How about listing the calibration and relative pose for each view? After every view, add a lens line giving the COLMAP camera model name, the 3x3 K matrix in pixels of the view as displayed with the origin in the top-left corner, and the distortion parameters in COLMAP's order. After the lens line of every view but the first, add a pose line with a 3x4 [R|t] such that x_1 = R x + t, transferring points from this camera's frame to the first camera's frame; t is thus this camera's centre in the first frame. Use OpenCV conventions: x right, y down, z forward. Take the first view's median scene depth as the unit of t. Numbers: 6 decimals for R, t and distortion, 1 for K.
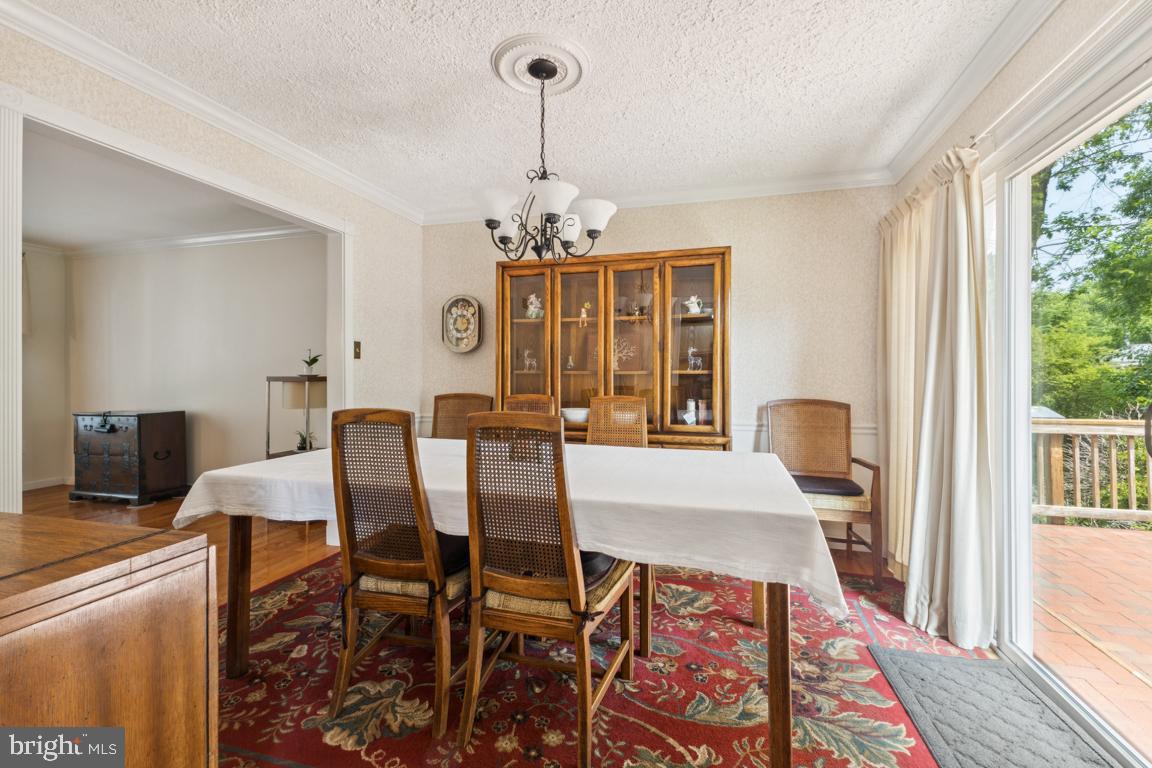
lens RADIAL K [[502.0, 0, 579.0], [0, 502.0, 377.1], [0, 0, 1]] dist [0.000147, 0.000059]
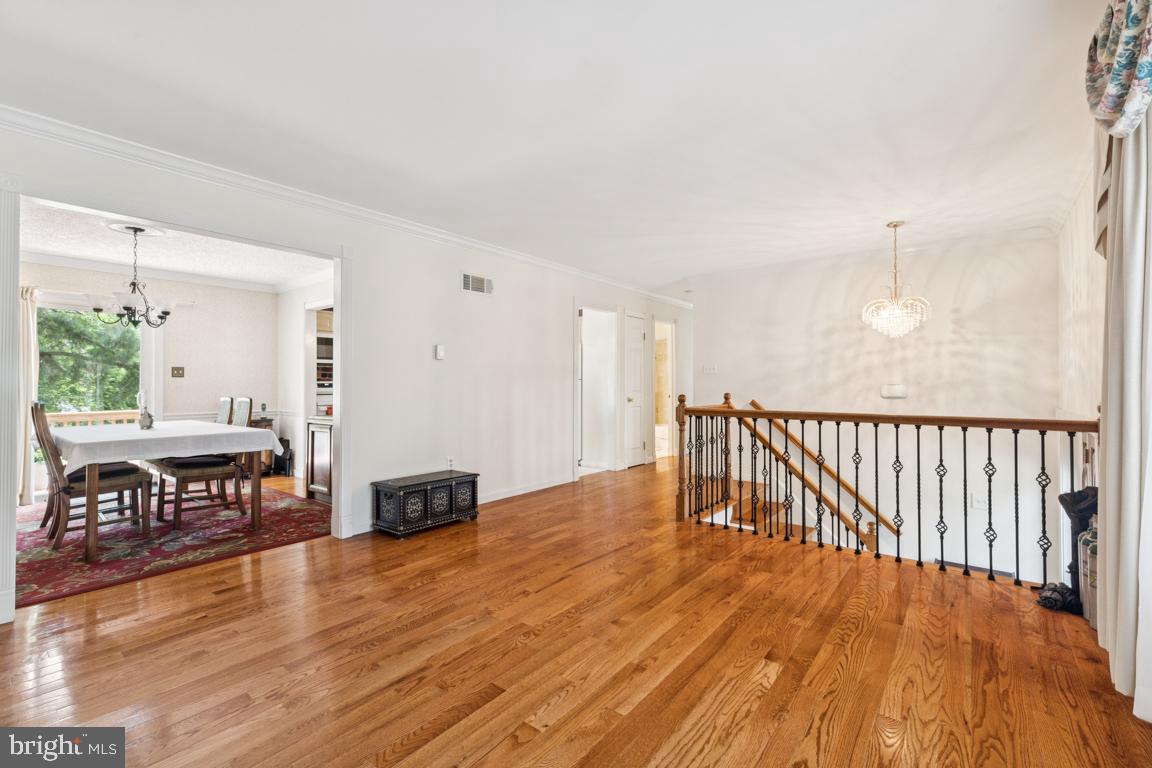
lens RADIAL K [[502.0, 0, 579.0], [0, 502.0, 377.1], [0, 0, 1]] dist [0.000147, 0.000059]
pose [[-0.923459, 0.007709, 0.383620, -2.122470], [0.003706, 0.999931, -0.011174, -0.012054], [-0.383679, -0.008897, -0.923424, 1.874944]]
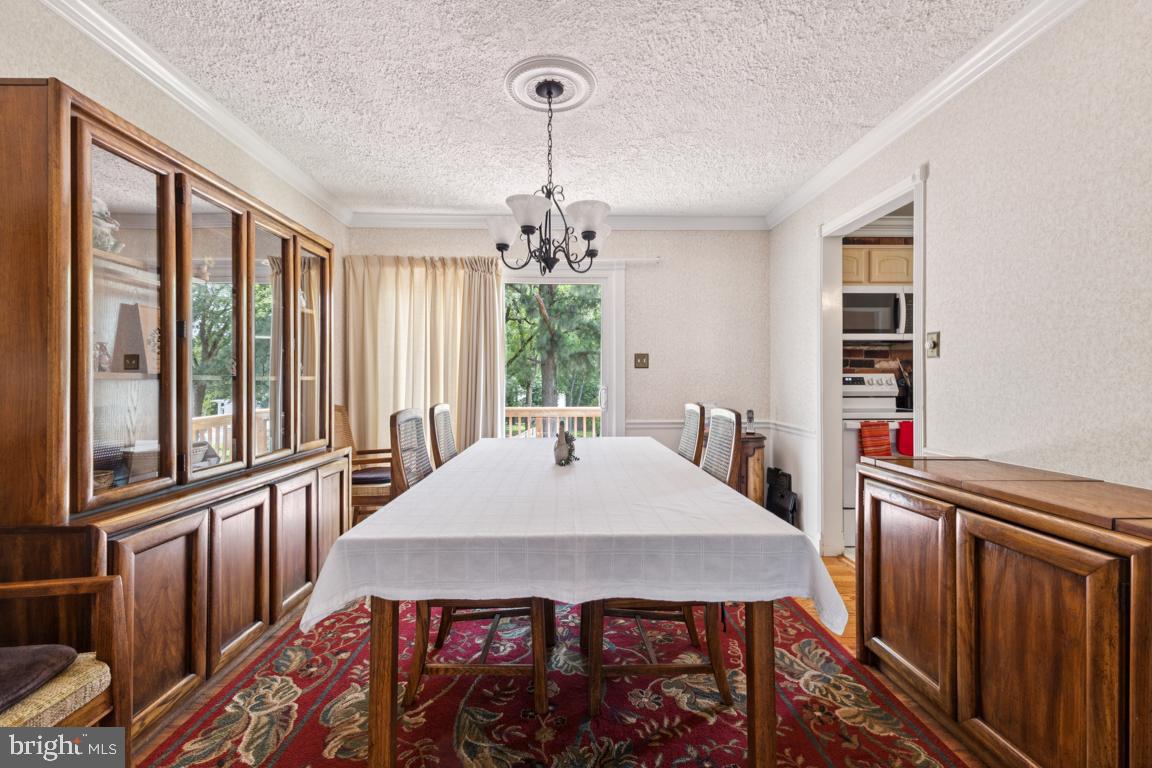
lens RADIAL K [[502.0, 0, 579.0], [0, 502.0, 377.1], [0, 0, 1]] dist [0.000147, 0.000059]
pose [[-0.308150, 0.001970, 0.951336, -0.939454], [-0.000730, 0.999997, -0.002308, -0.010831], [-0.951338, -0.001406, -0.308148, 1.091702]]
